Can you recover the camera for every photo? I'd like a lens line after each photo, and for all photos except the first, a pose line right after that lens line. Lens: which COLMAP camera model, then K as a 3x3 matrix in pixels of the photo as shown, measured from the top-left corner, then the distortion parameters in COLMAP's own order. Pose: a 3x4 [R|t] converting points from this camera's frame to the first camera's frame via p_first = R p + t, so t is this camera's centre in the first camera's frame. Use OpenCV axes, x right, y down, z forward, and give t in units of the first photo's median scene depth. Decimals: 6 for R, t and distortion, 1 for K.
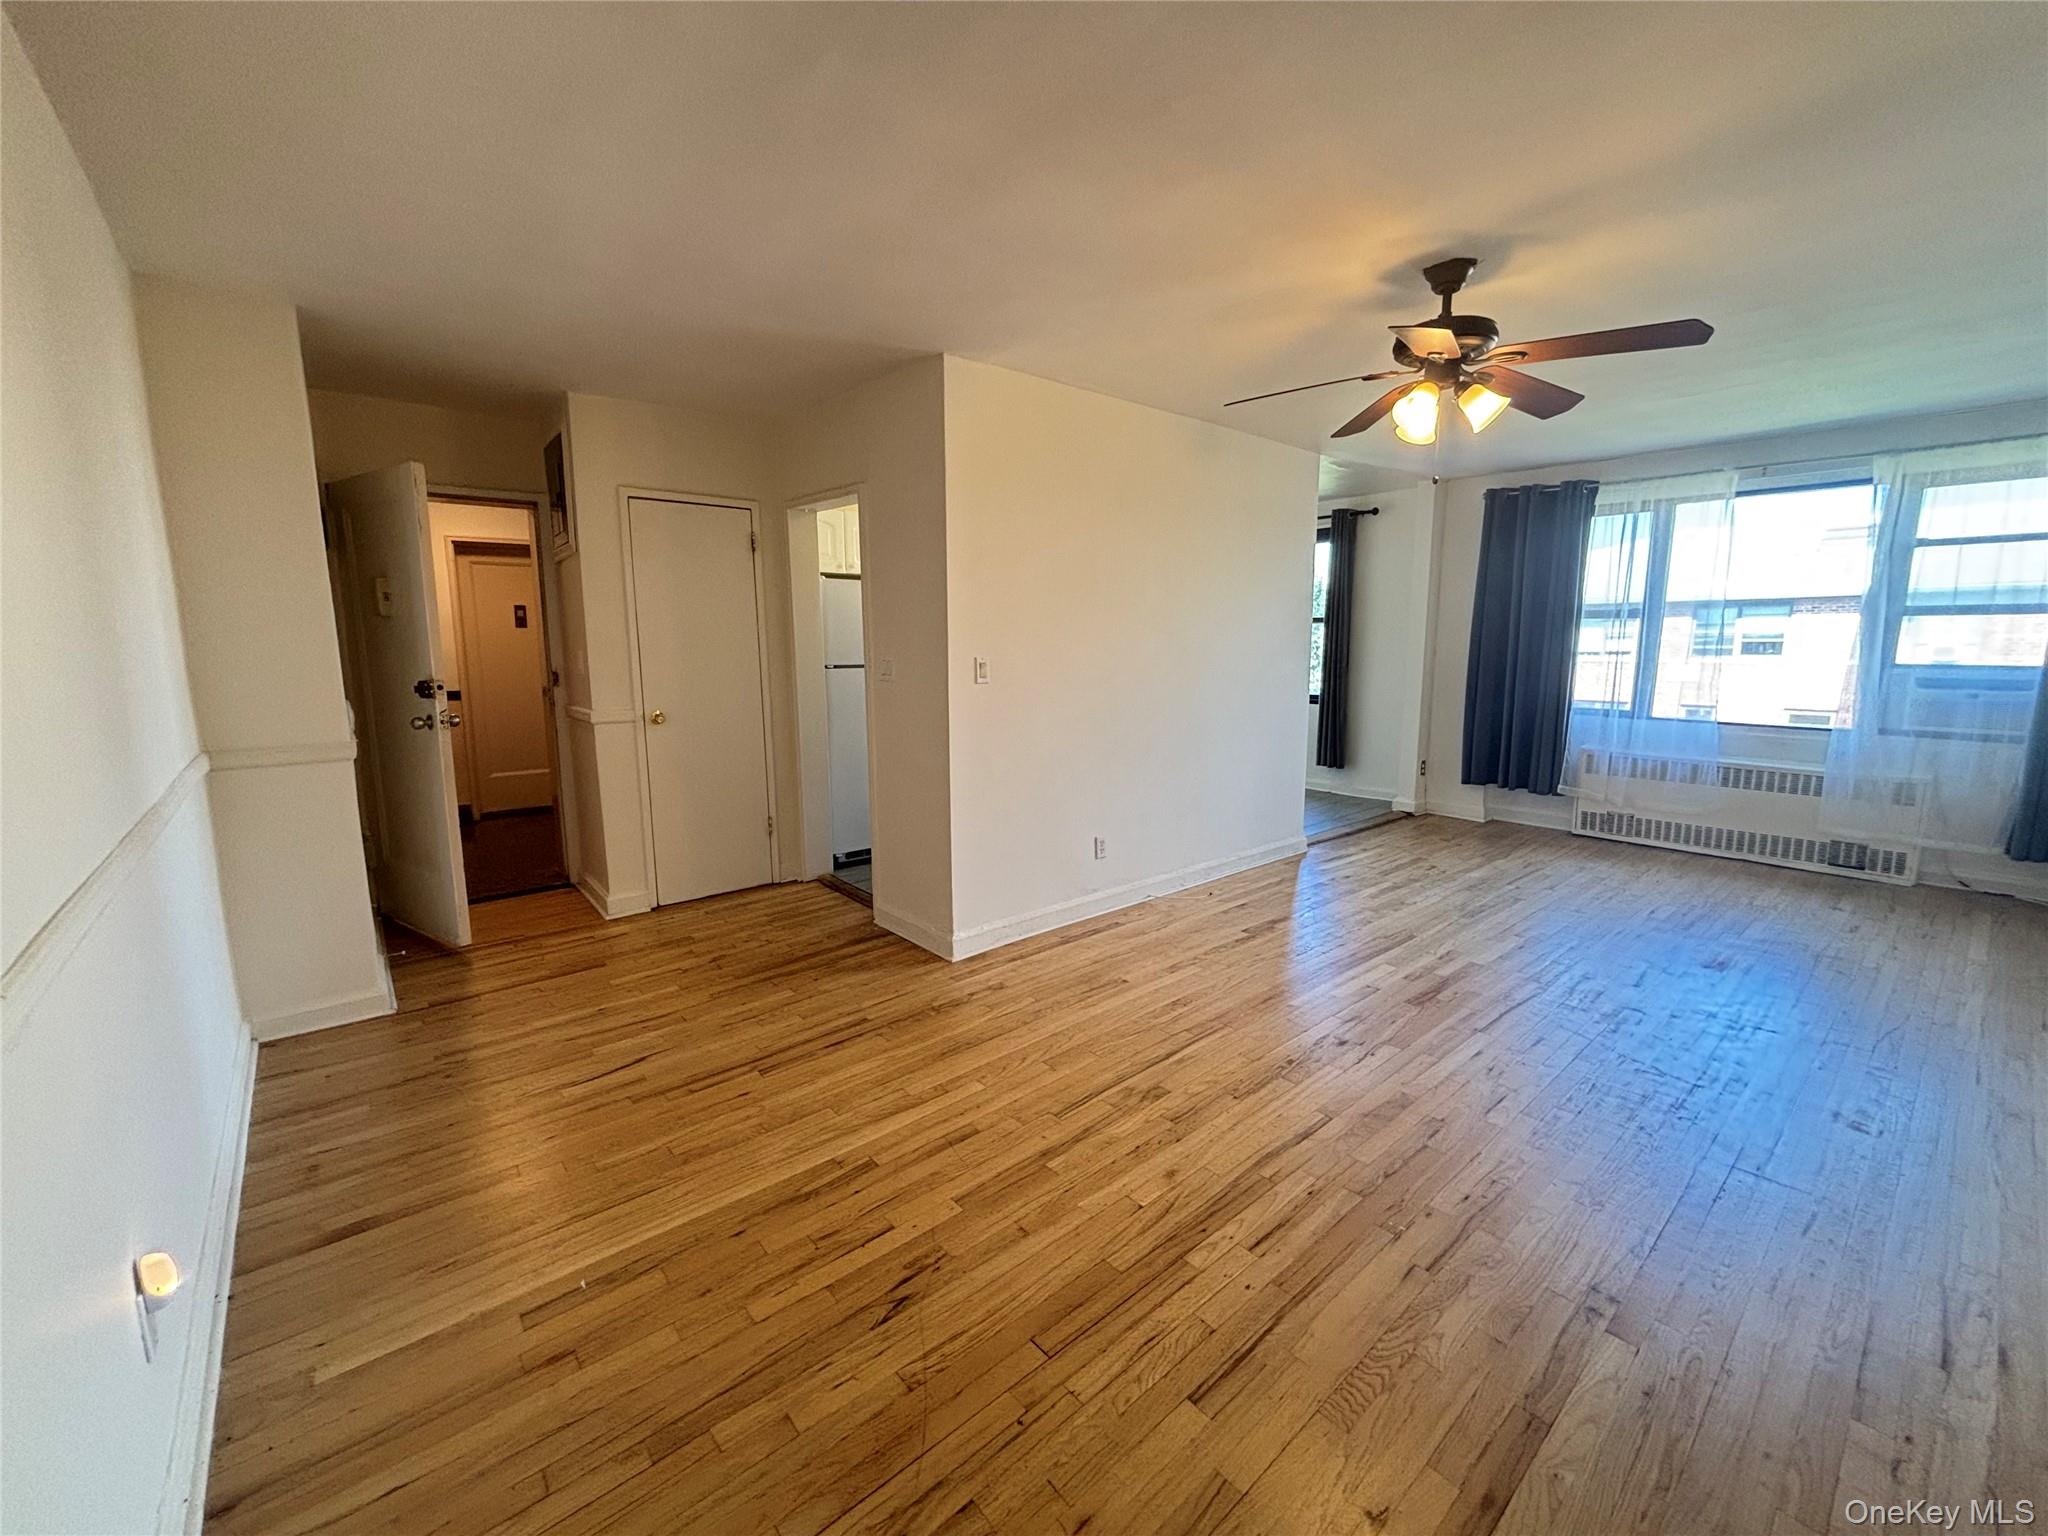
lens RADIAL K [[826.0, 0, 1026.6], [0, 826.0, 758.6], [0, 0, 1]] dist [0.000239, -0.000228]
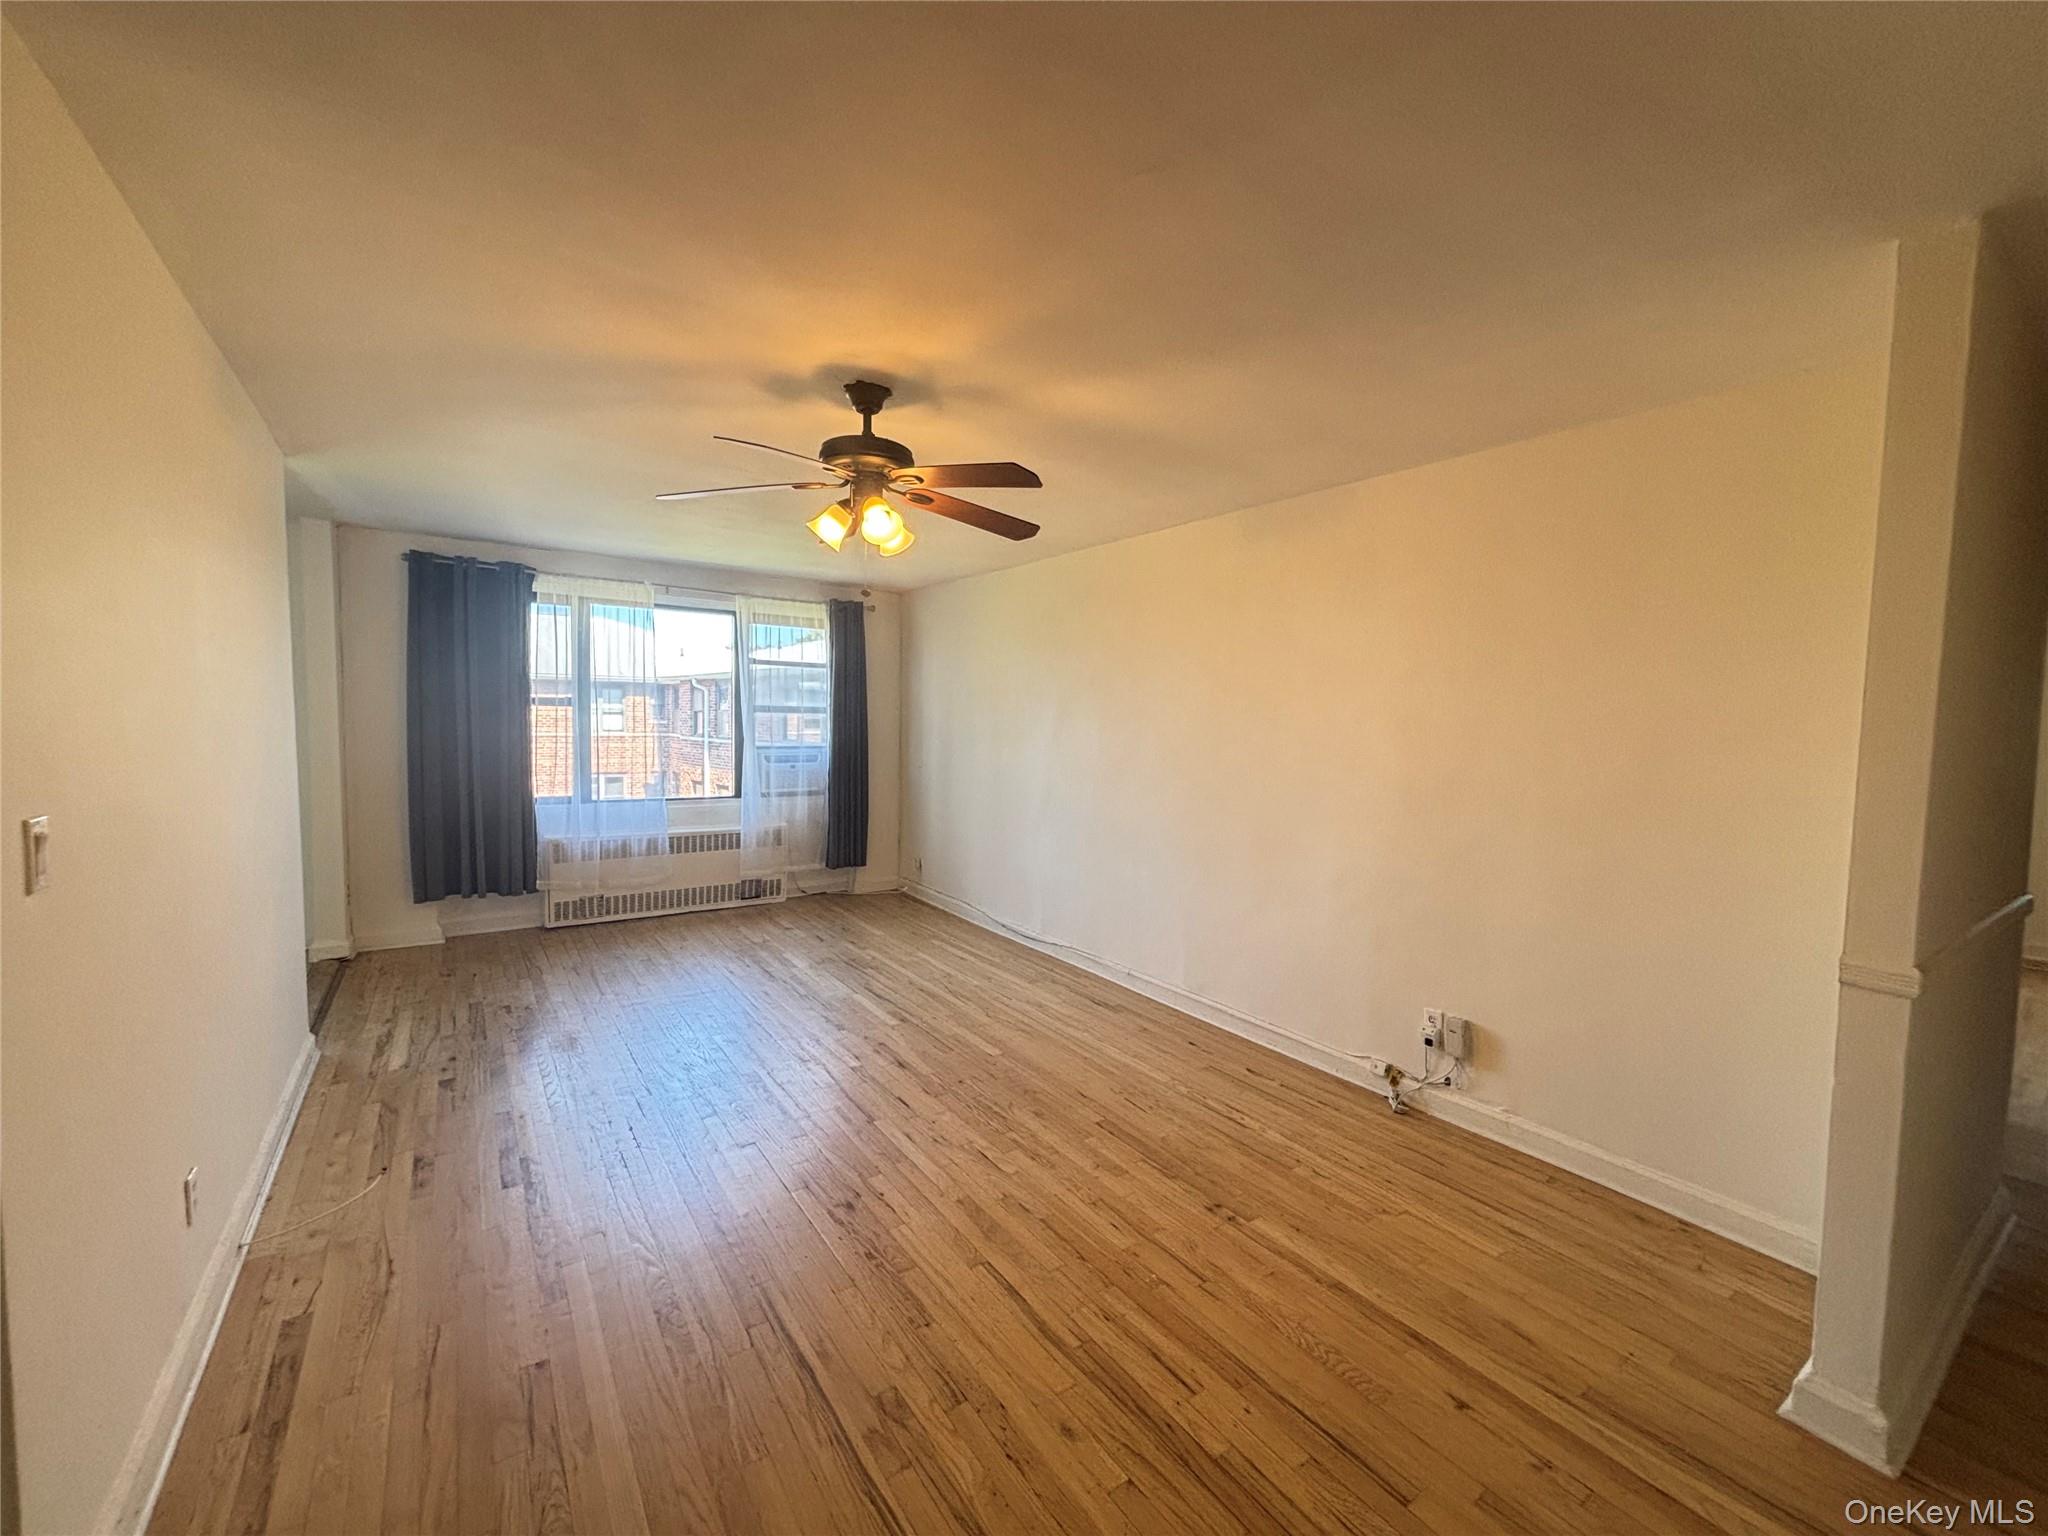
lens RADIAL K [[826.0, 0, 1018.2], [0, 826.0, 768.0], [0, 0, 1]] dist [0.000239, -0.000228]
pose [[0.105511, -0.058790, 0.992679, -0.311167], [0.128006, 0.990749, 0.045070, -0.094104], [-0.986145, 0.122314, 0.112061, 0.466582]]
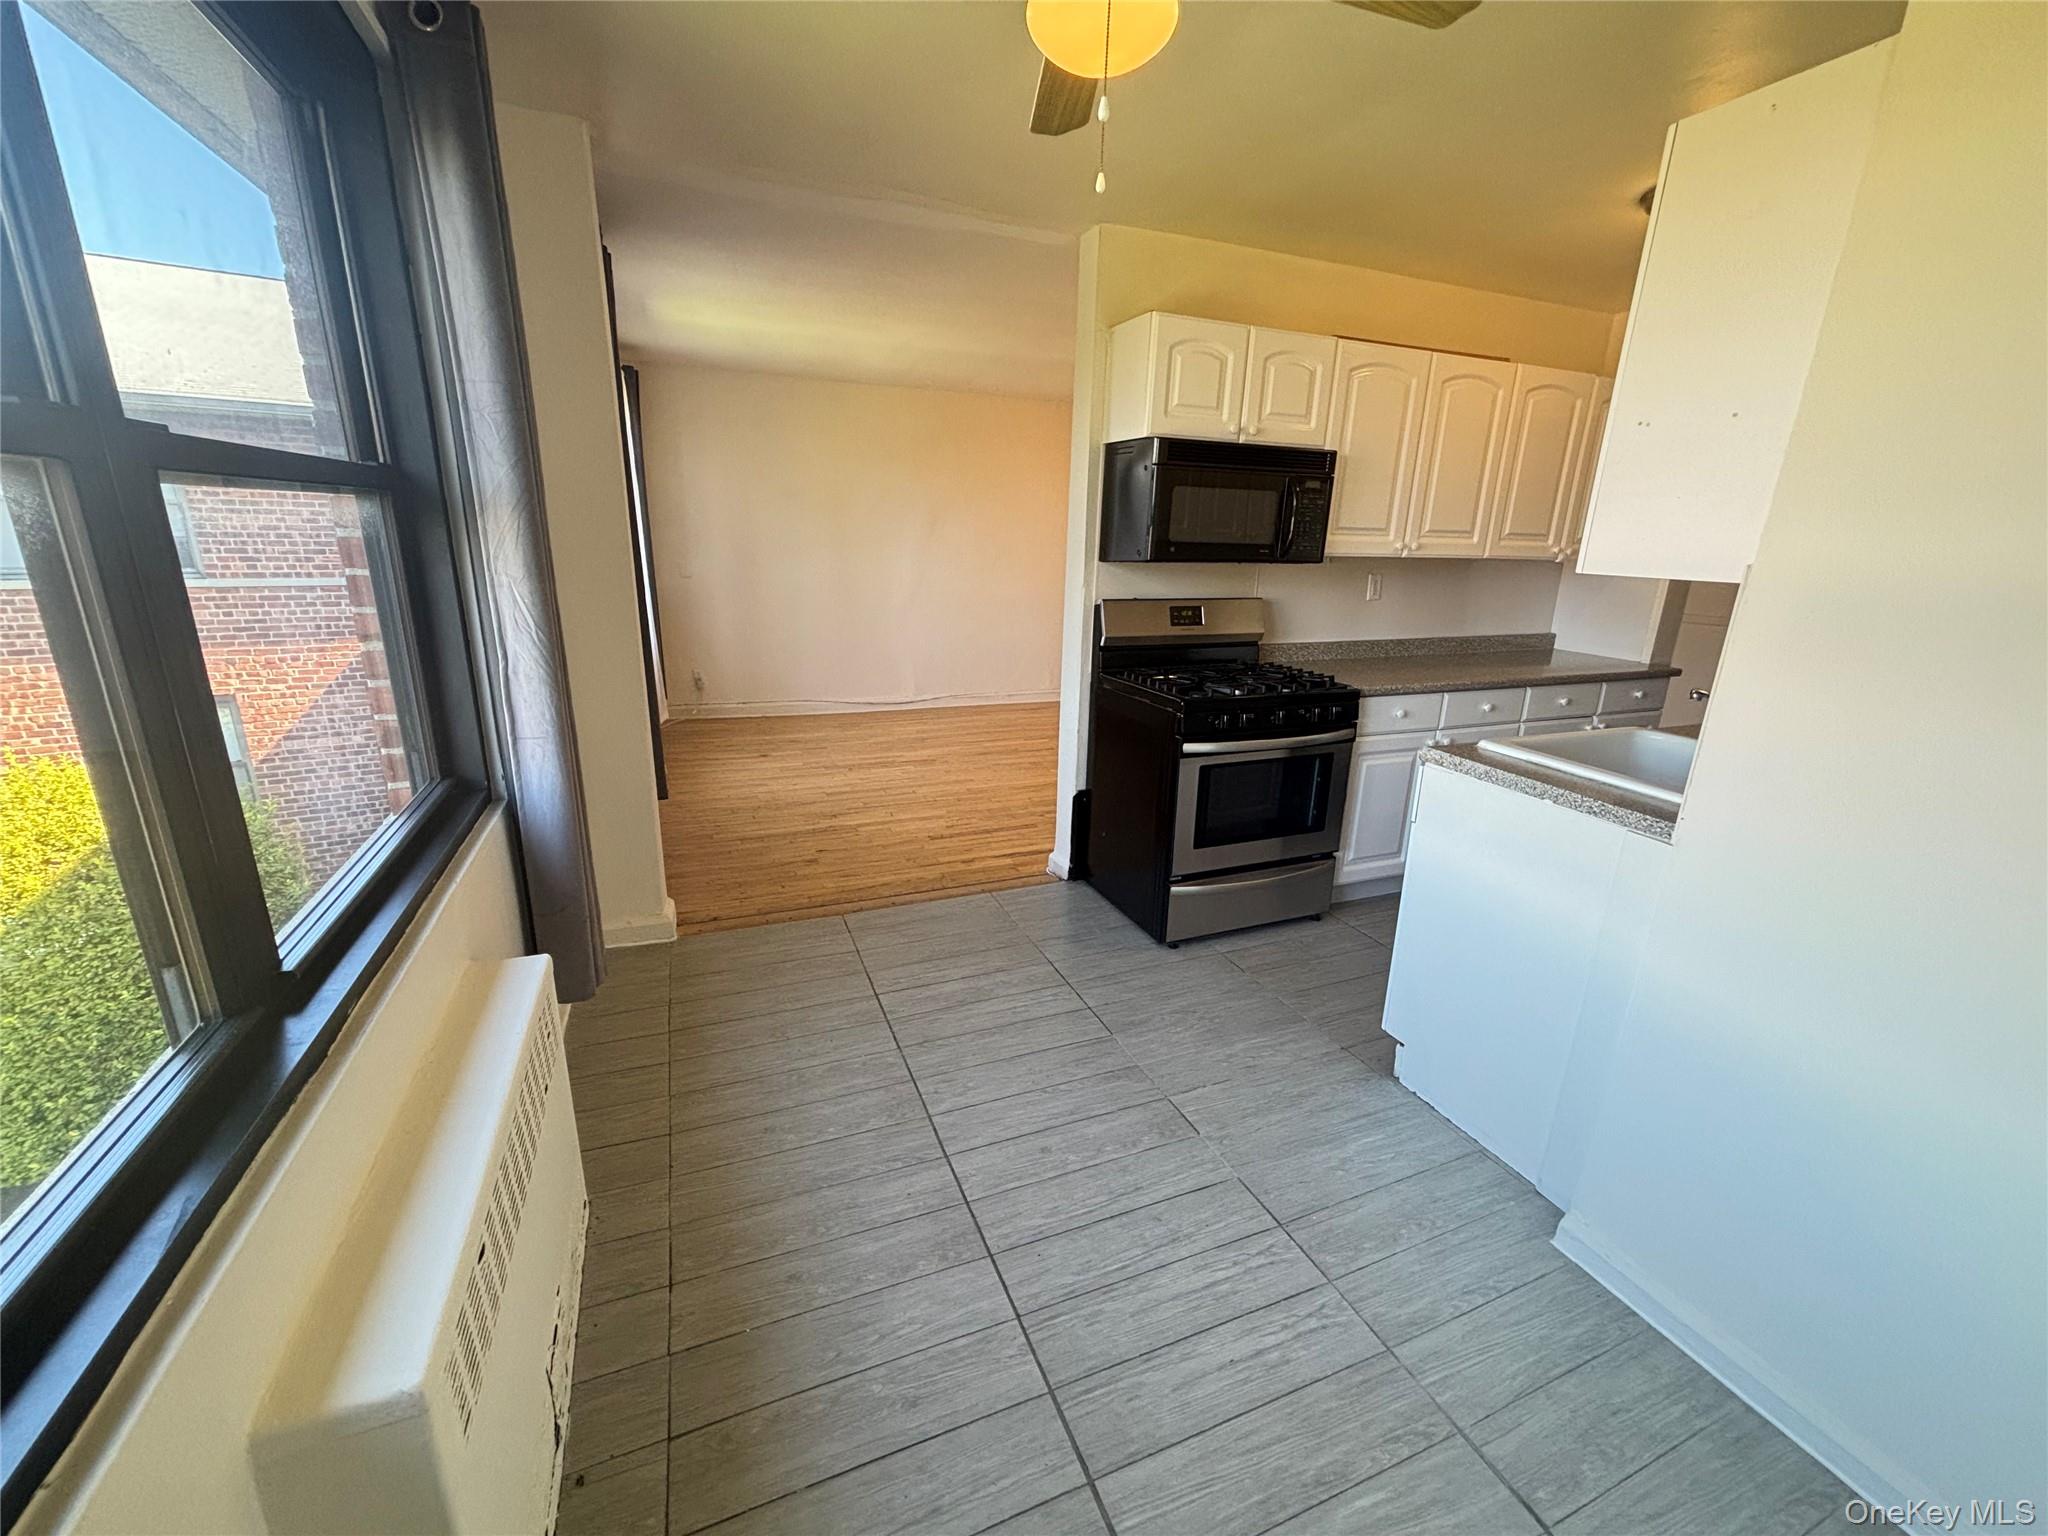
lens RADIAL K [[826.0, 0, 1029.3], [0, 826.0, 769.9], [0, 0, 1]] dist [0.000239, -0.000228]
pose [[-0.949705, -0.107112, 0.294259, 0.215643], [0.023618, 0.912505, 0.408382, -0.324883], [-0.312255, 0.394792, -0.864081, 2.067001]]
